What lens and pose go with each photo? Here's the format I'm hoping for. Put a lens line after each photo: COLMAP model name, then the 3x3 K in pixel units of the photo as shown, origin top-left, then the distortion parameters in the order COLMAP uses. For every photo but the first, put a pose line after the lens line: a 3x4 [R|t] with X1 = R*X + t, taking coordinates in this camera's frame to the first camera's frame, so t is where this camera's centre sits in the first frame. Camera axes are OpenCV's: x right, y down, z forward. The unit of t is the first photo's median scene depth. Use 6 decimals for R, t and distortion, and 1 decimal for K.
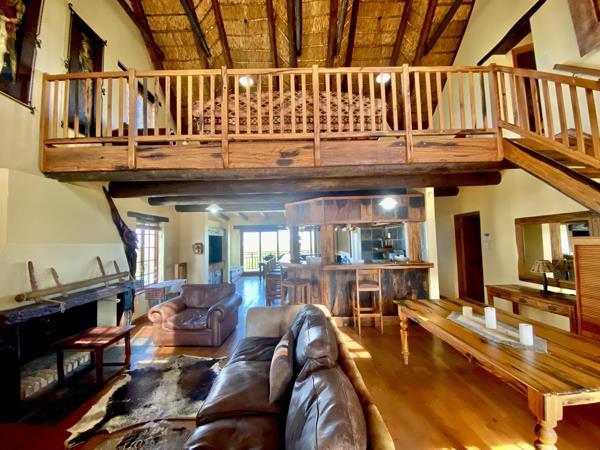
lens RADIAL K [[241.7, 0, 298.0], [0, 241.7, 226.7], [0, 0, 1]] dist [-0.005228, -0.000629]
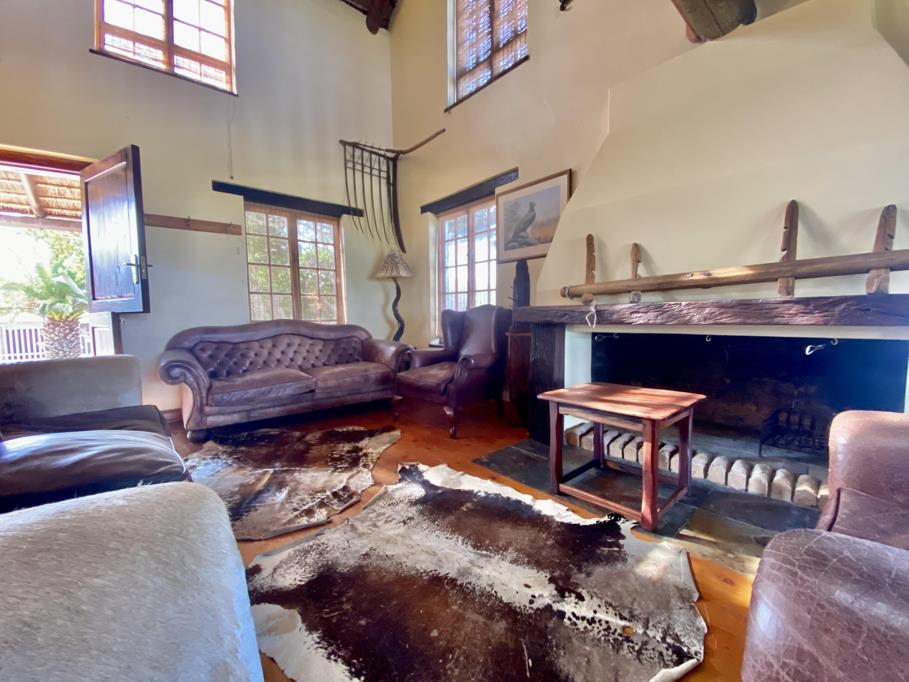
lens RADIAL K [[366.2, 0, 459.7], [0, 366.2, 342.2], [0, 0, 1]] dist [-0.005228, -0.000629]
pose [[-0.749411, 0.076811, -0.657634, -0.230769], [0.075448, 0.996685, 0.030435, 0.341873], [0.657792, -0.026809, -0.752722, 1.395555]]
